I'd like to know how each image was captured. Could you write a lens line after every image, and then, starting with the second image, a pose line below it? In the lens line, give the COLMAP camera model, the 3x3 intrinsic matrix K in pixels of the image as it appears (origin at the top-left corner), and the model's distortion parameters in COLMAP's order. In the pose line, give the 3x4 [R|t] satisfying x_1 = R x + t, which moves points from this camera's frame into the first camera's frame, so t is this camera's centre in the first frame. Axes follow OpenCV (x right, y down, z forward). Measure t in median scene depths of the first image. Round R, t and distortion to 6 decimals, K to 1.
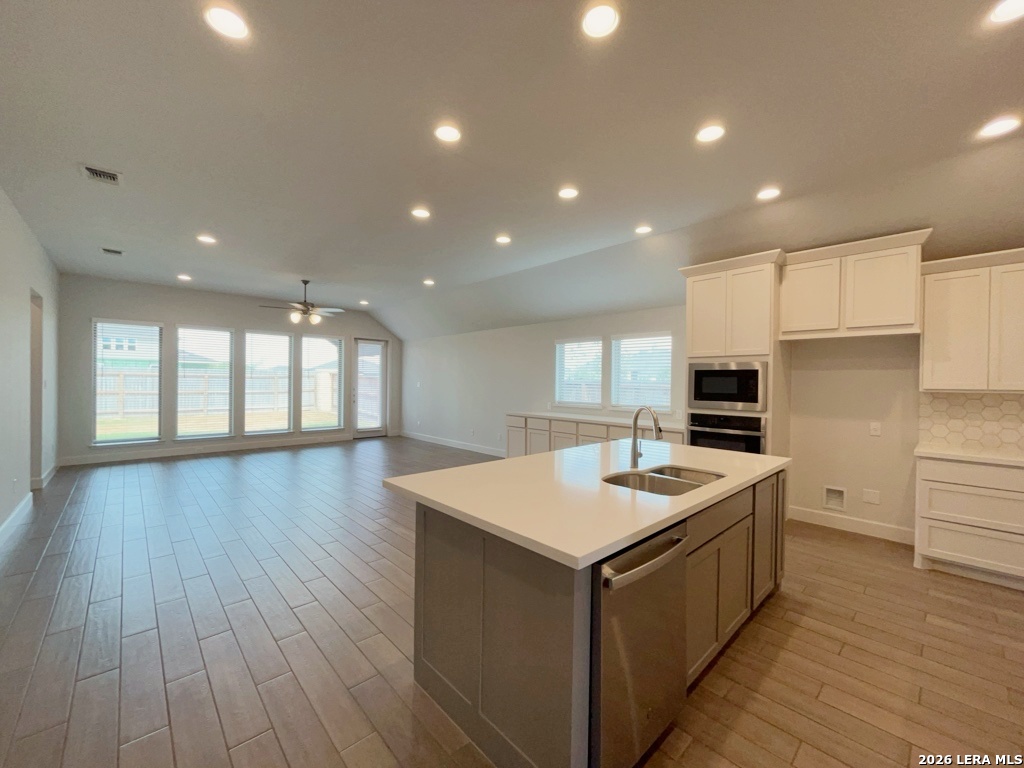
lens RADIAL K [[413.7, 0, 516.4], [0, 413.7, 384.1], [0, 0, 1]] dist [-0.000433, -0.000051]
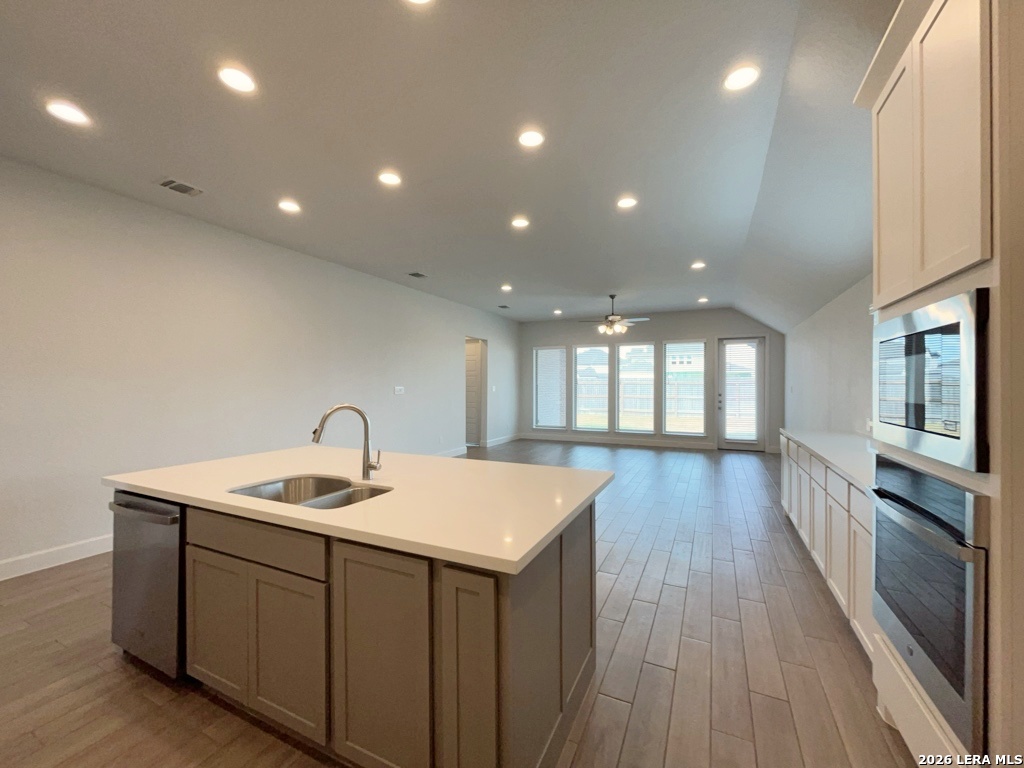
lens RADIAL K [[413.7, 0, 515.6], [0, 413.7, 387.5], [0, 0, 1]] dist [-0.000433, -0.000051]
pose [[0.360979, -0.008775, -0.932533, 0.281174], [-0.000404, 0.999954, -0.009566, 0.005568], [0.932574, 0.003830, 0.360959, 0.234463]]
